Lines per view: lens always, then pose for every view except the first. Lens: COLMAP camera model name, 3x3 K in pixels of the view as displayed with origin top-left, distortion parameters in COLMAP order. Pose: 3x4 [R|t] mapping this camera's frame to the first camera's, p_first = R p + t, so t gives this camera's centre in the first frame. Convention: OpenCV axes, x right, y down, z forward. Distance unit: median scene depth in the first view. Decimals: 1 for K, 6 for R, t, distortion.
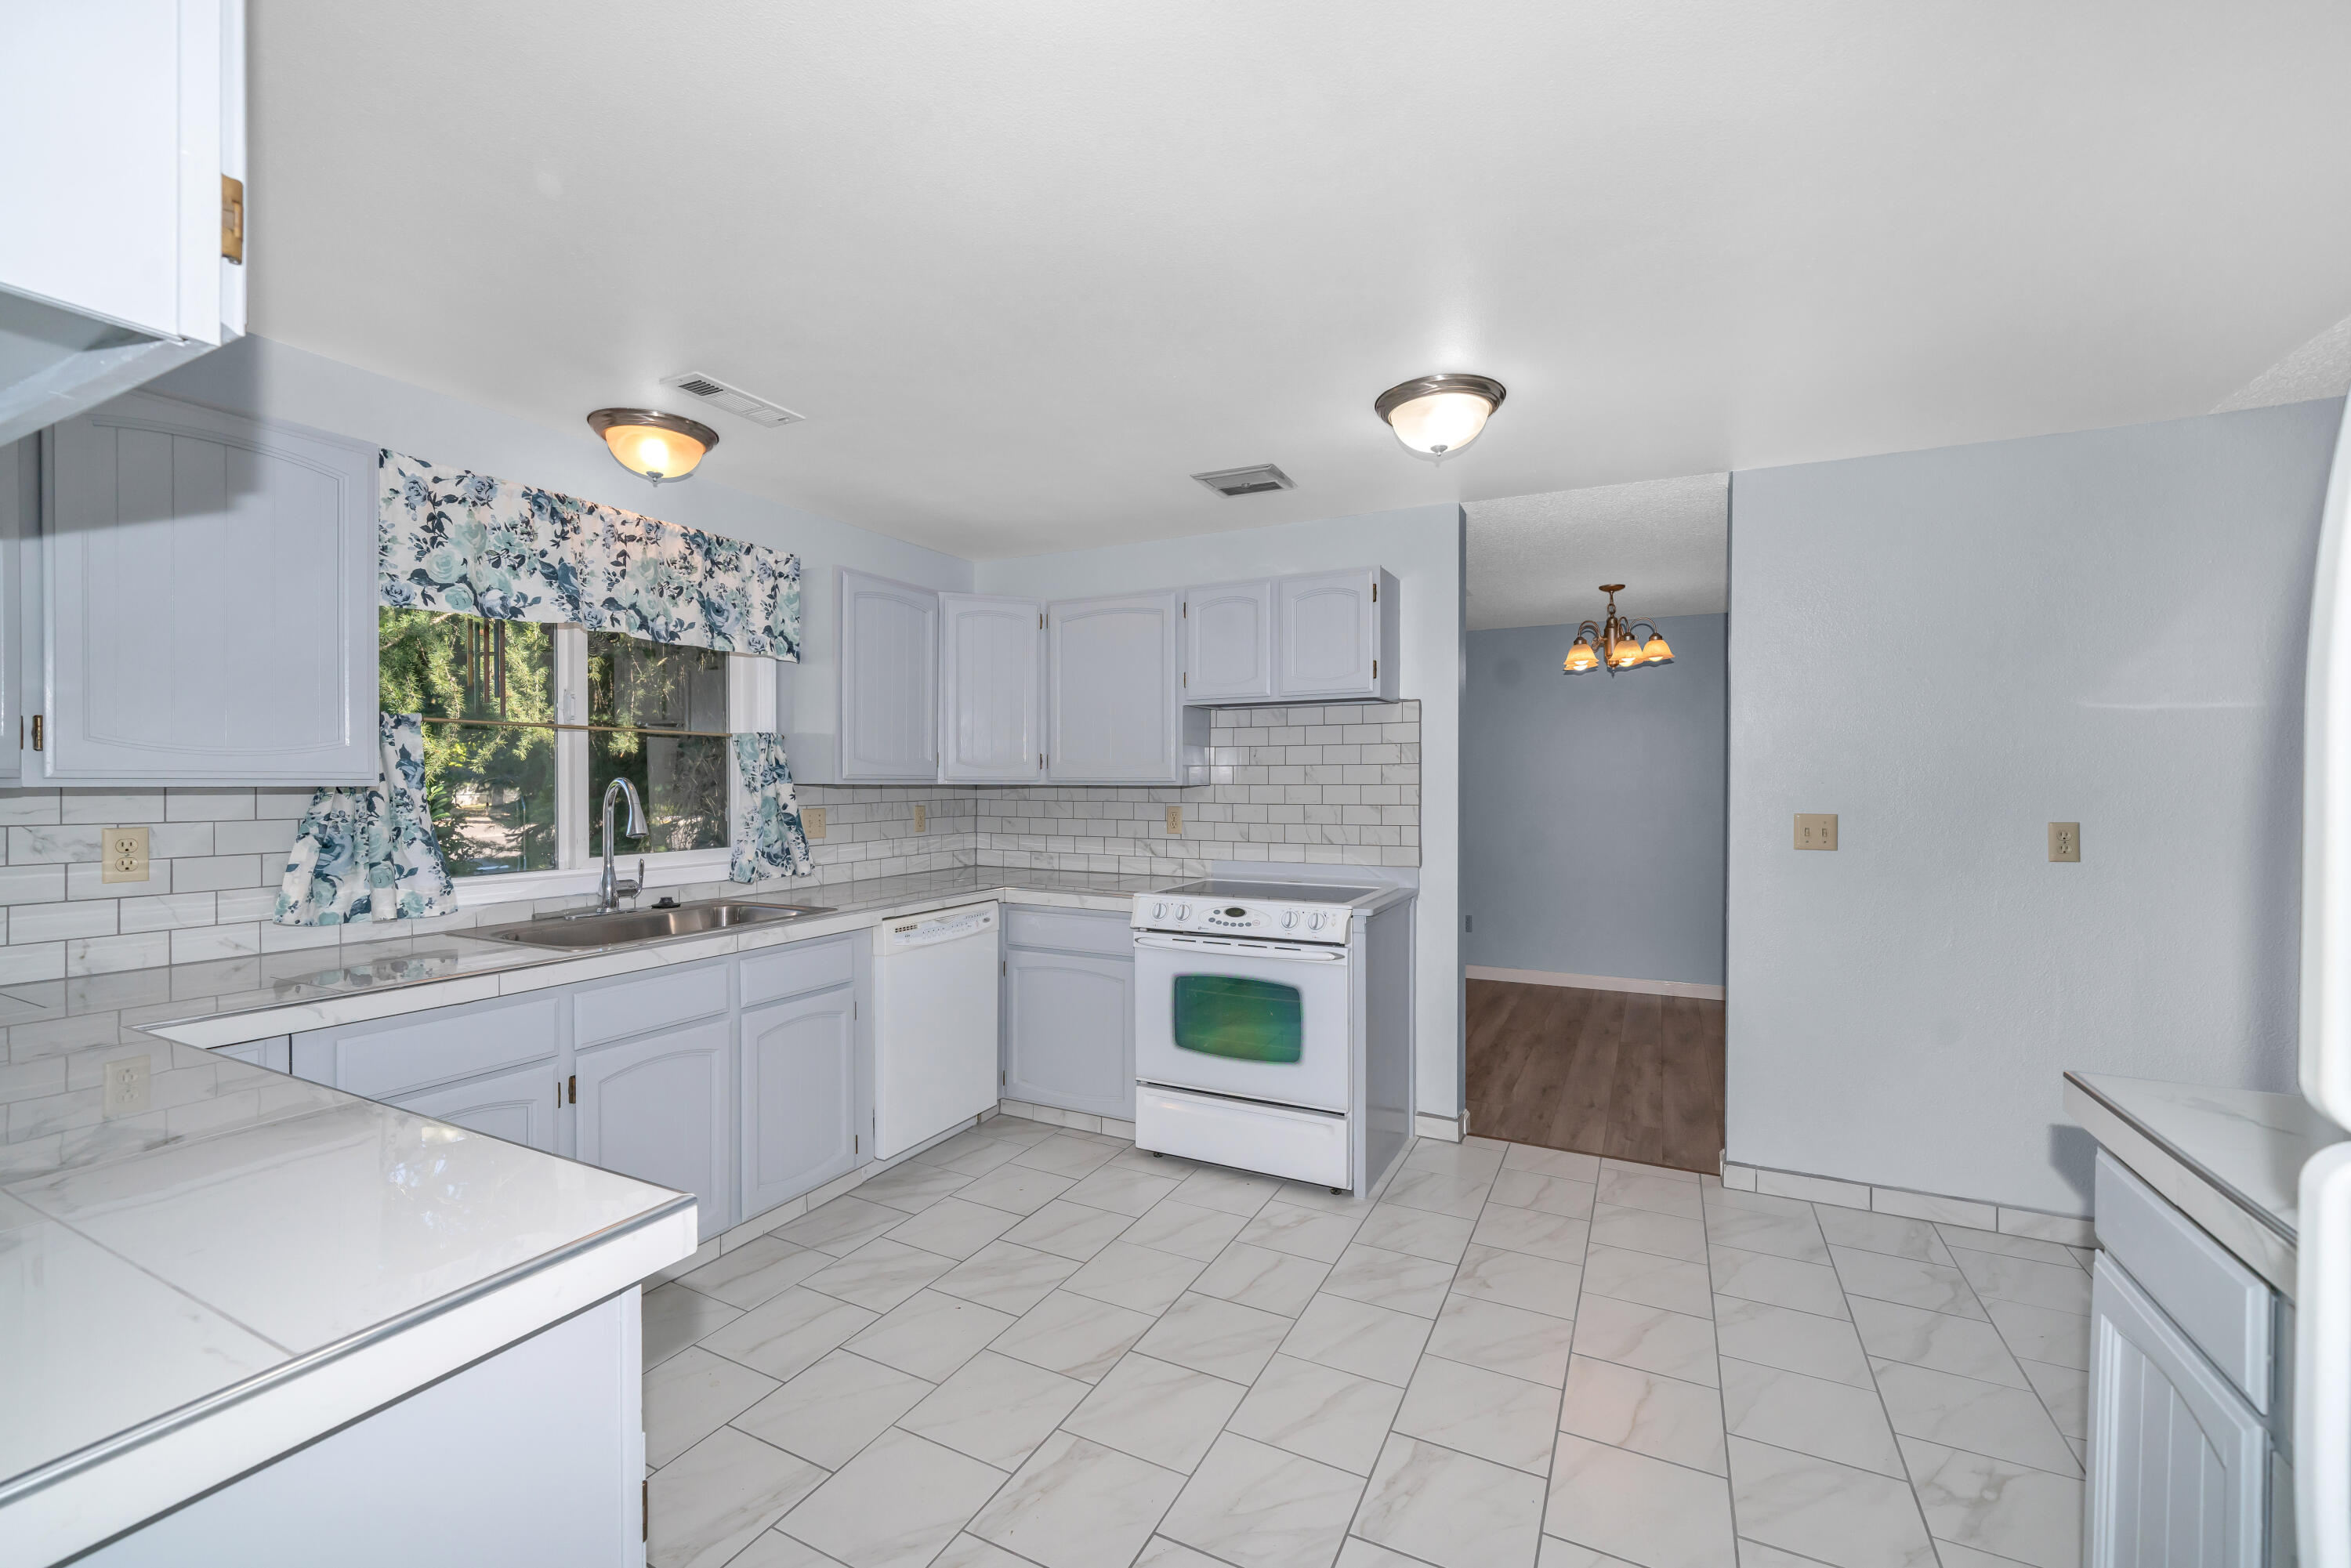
lens RADIAL K [[956.0, 0, 1175.5], [0, 956.0, 784.0], [0, 0, 1]] dist [-0.001832, -0.000162]
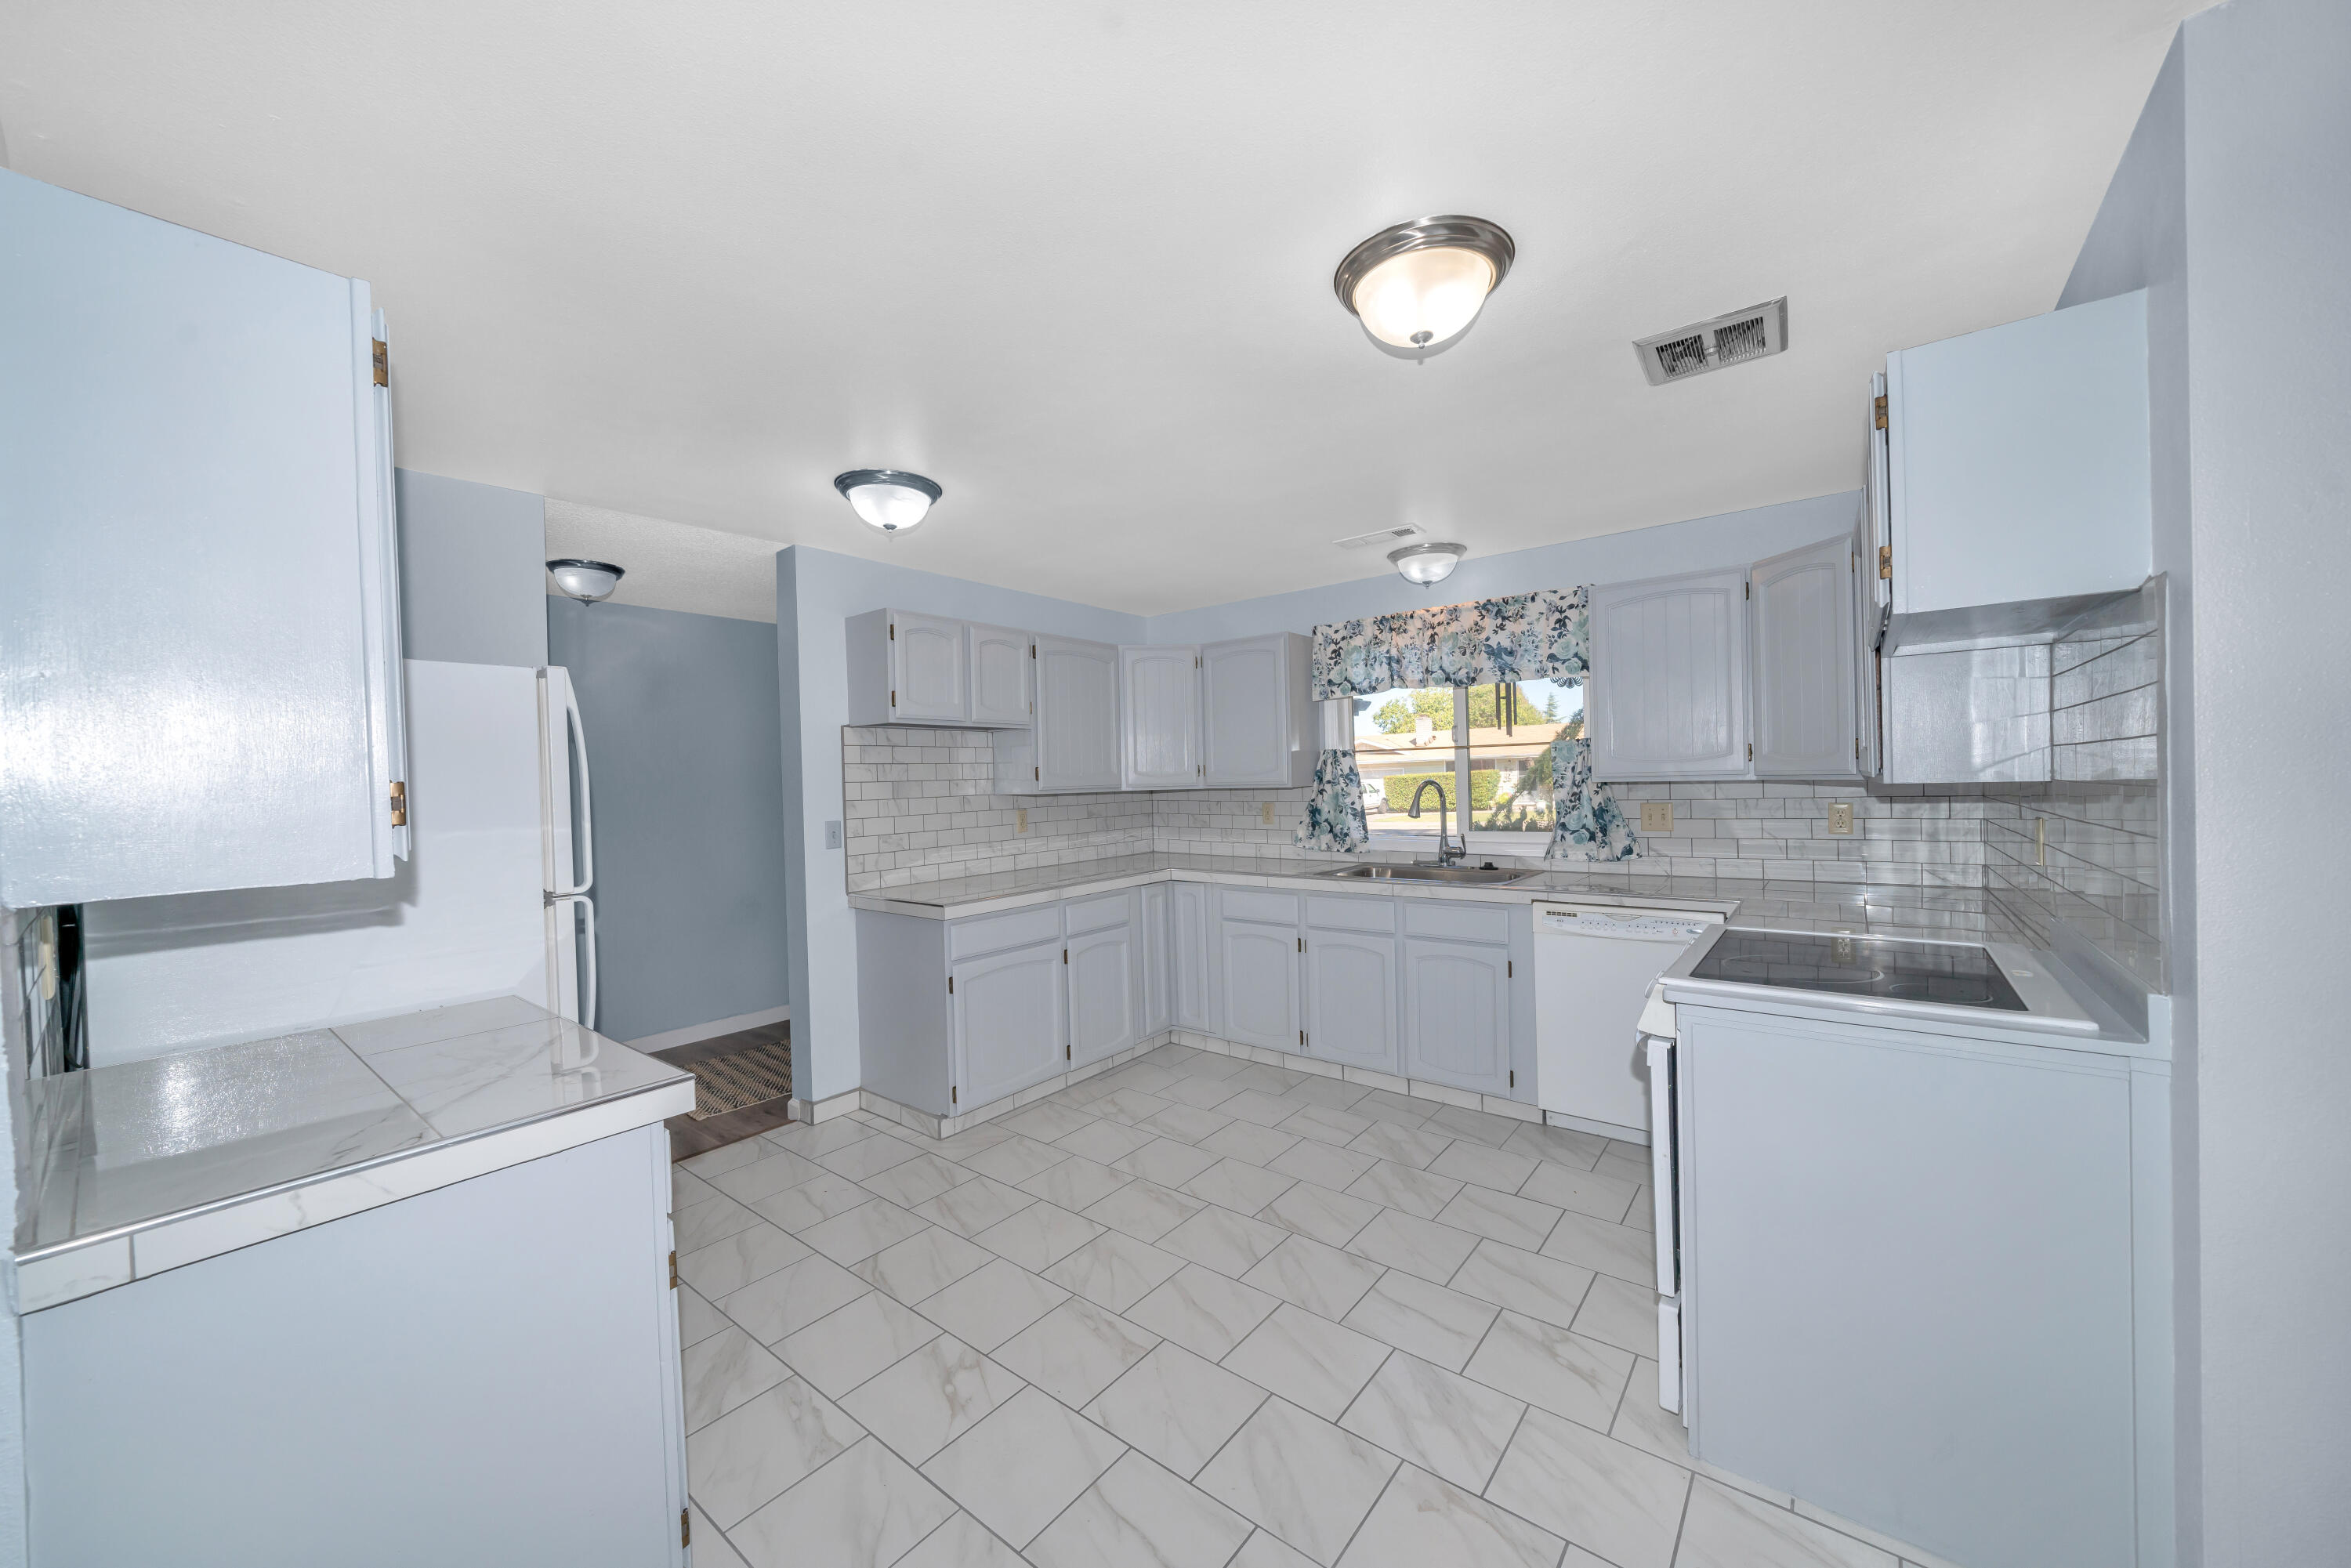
lens RADIAL K [[866.2, 0, 1175.5], [0, 866.2, 784.0], [0, 0, 1]] dist [-0.002083, -0.000250]
pose [[-0.200391, 0.003812, -0.979709, 0.781519], [0.018066, 0.999837, 0.000195, -0.006620], [0.979550, -0.017660, -0.200427, 0.762944]]
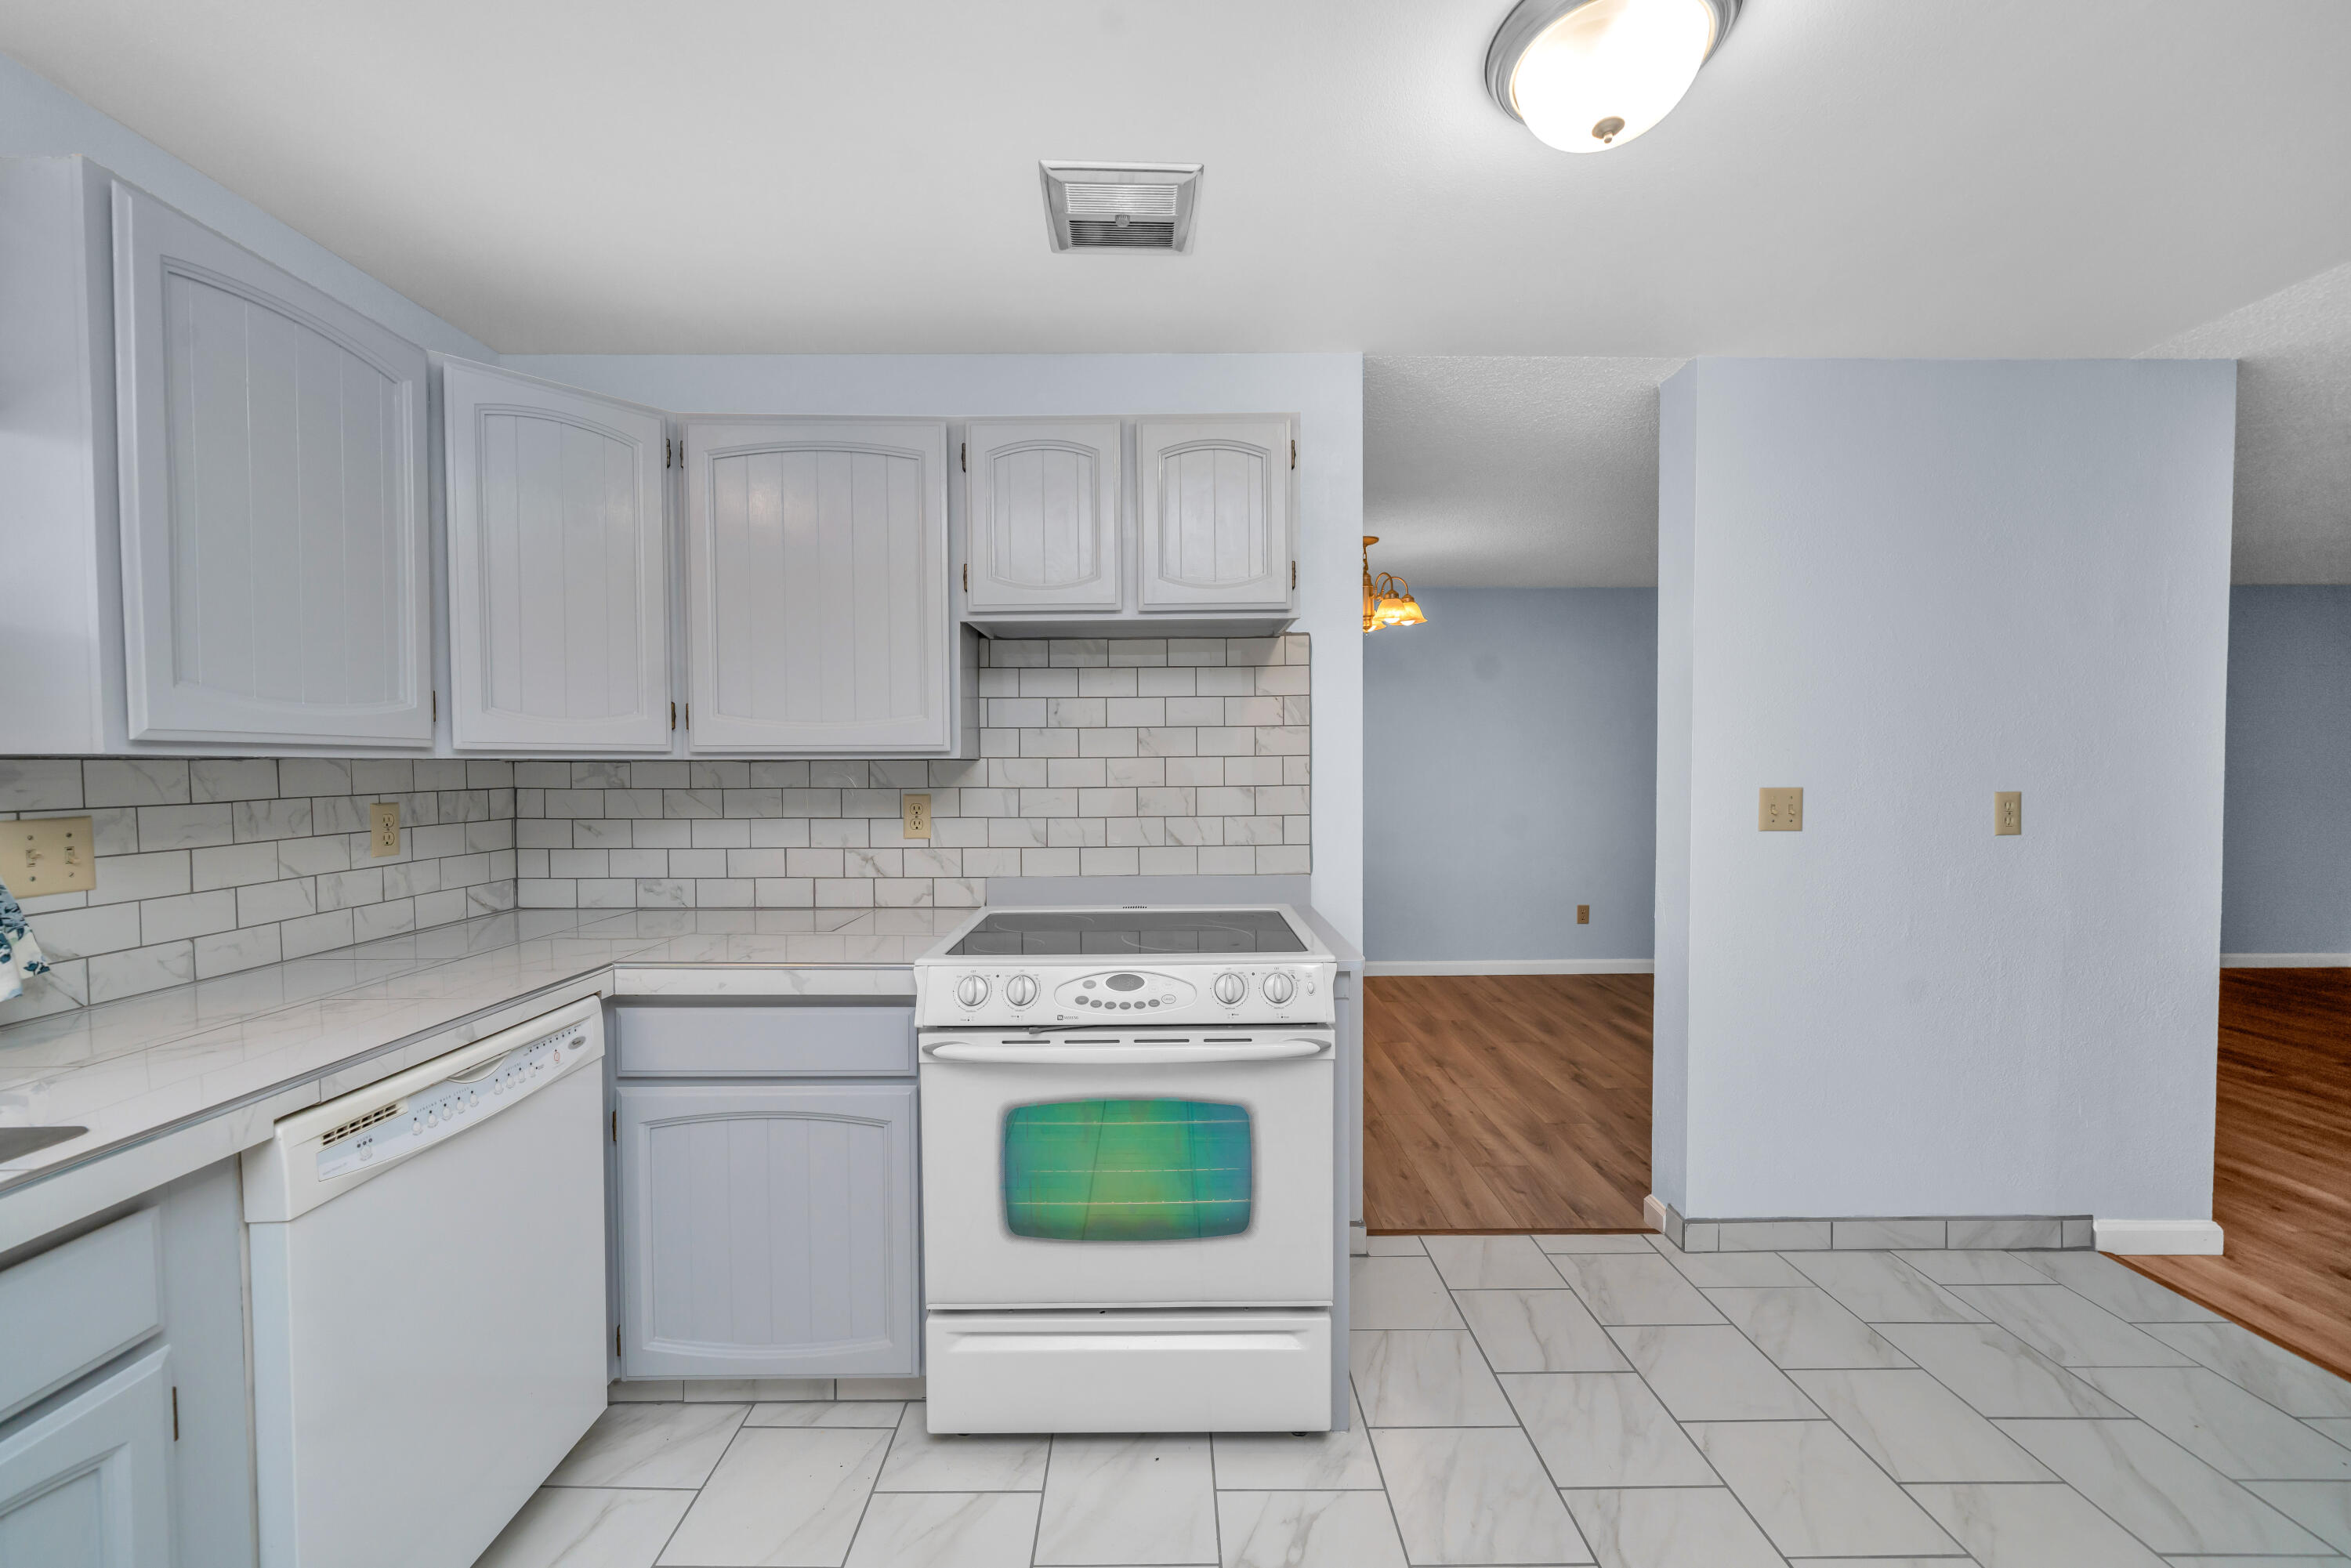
lens RADIAL K [[894.1, 0, 1163.7], [0, 894.1, 785.7], [0, 0, 1]] dist [-0.000746, -0.000073]
pose [[0.892763, -0.016378, 0.450228, -0.150797], [0.007669, 0.999747, 0.021162, 0.008847], [-0.450460, -0.015440, 0.892663, 0.528139]]
